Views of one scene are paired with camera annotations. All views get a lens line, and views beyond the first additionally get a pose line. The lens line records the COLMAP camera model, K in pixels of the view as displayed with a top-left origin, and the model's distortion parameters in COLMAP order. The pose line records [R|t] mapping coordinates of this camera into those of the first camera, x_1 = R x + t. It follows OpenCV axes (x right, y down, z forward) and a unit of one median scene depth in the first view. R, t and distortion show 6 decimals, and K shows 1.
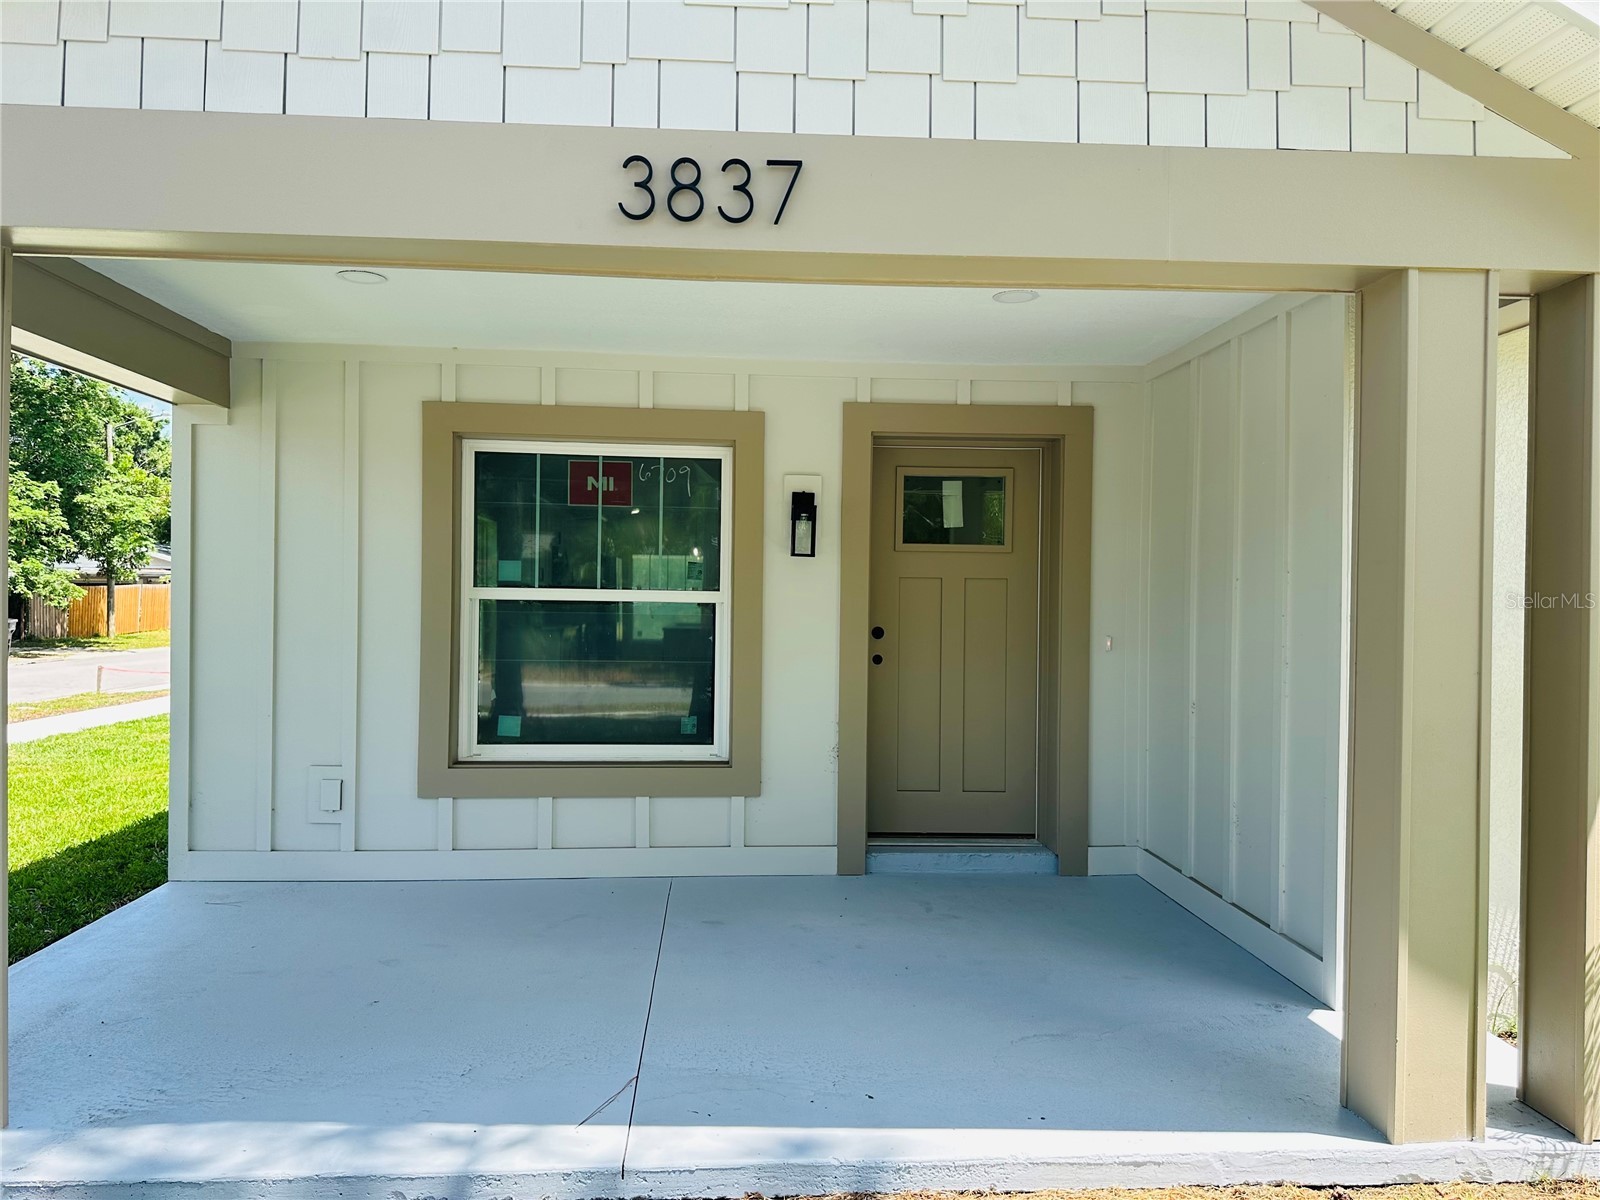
lens RADIAL K [[1096.8, 0, 800.0], [0, 1096.8, 600.0], [0, 0, 1]] dist [0.078328, -0.108611]
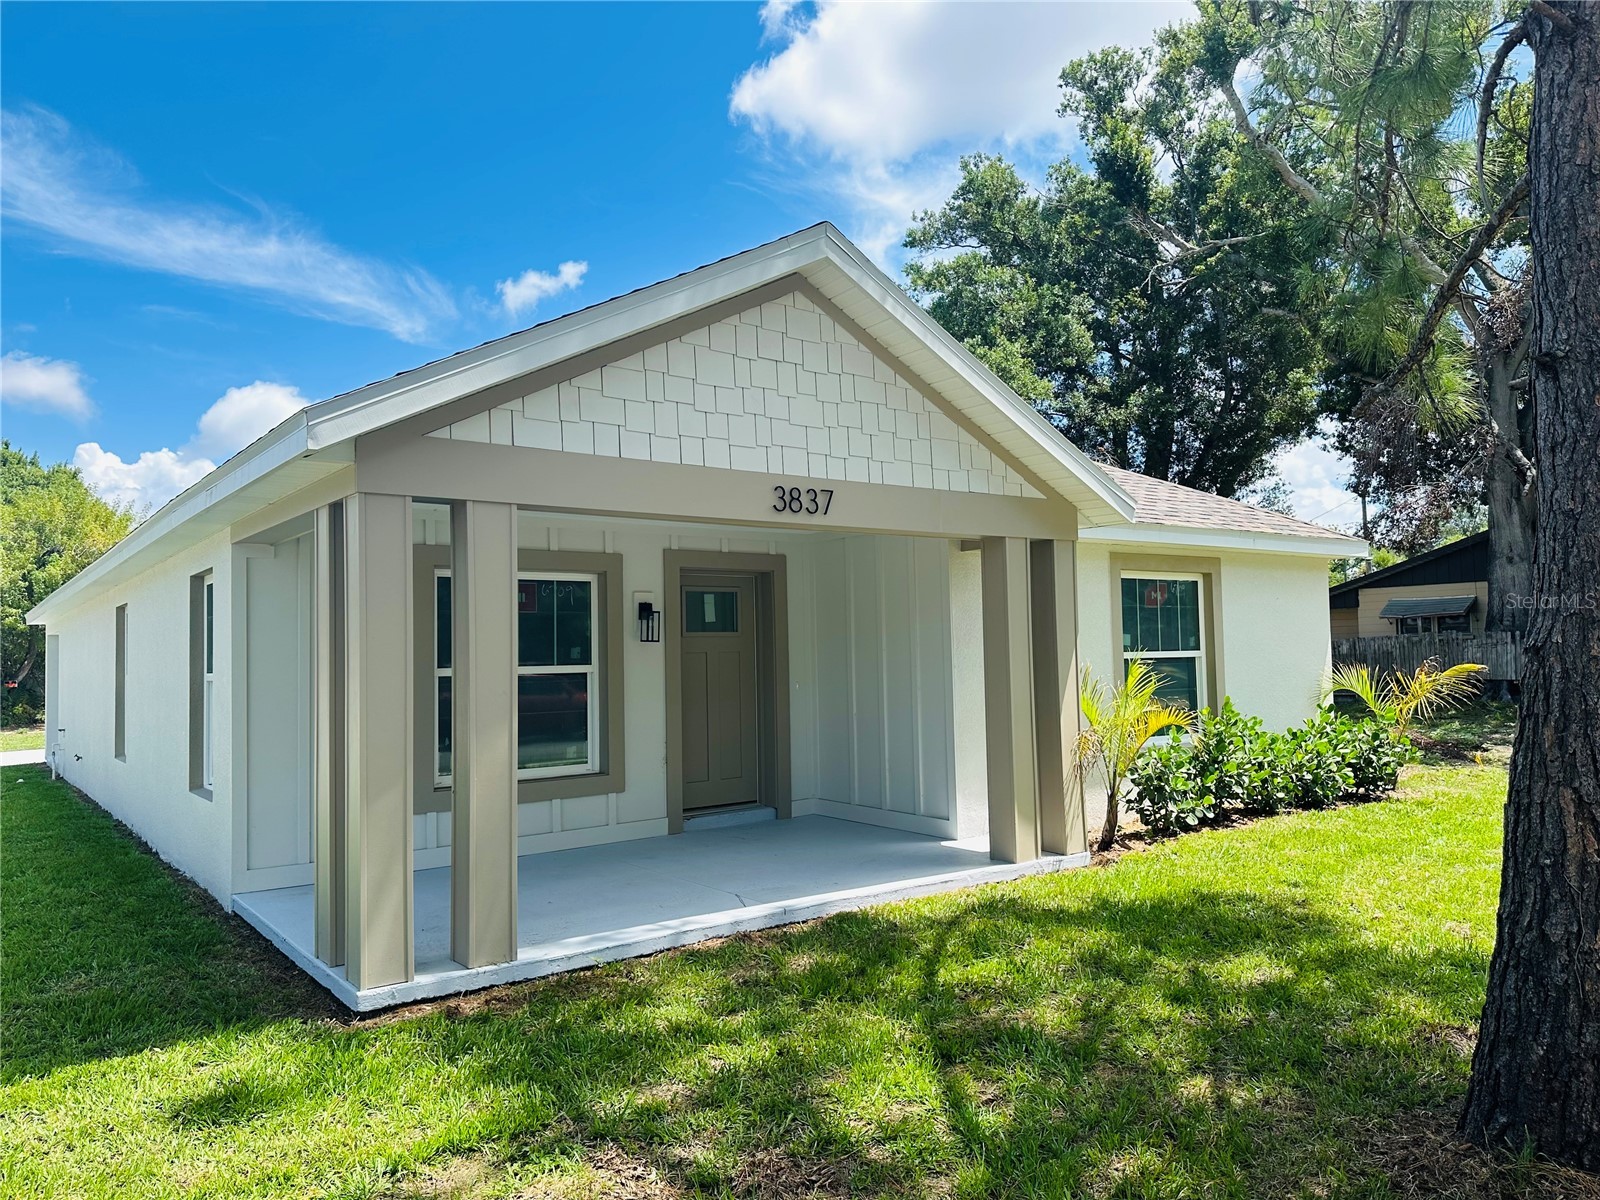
lens RADIAL K [[1096.8, 0, 800.0], [0, 1096.8, 600.0], [0, 0, 1]] dist [0.078328, -0.108611]
pose [[0.832599, -0.001850, 0.553874, -0.715106], [0.031845, 0.998500, -0.044536, -0.021588], [-0.552961, 0.054719, 0.831409, -0.500123]]
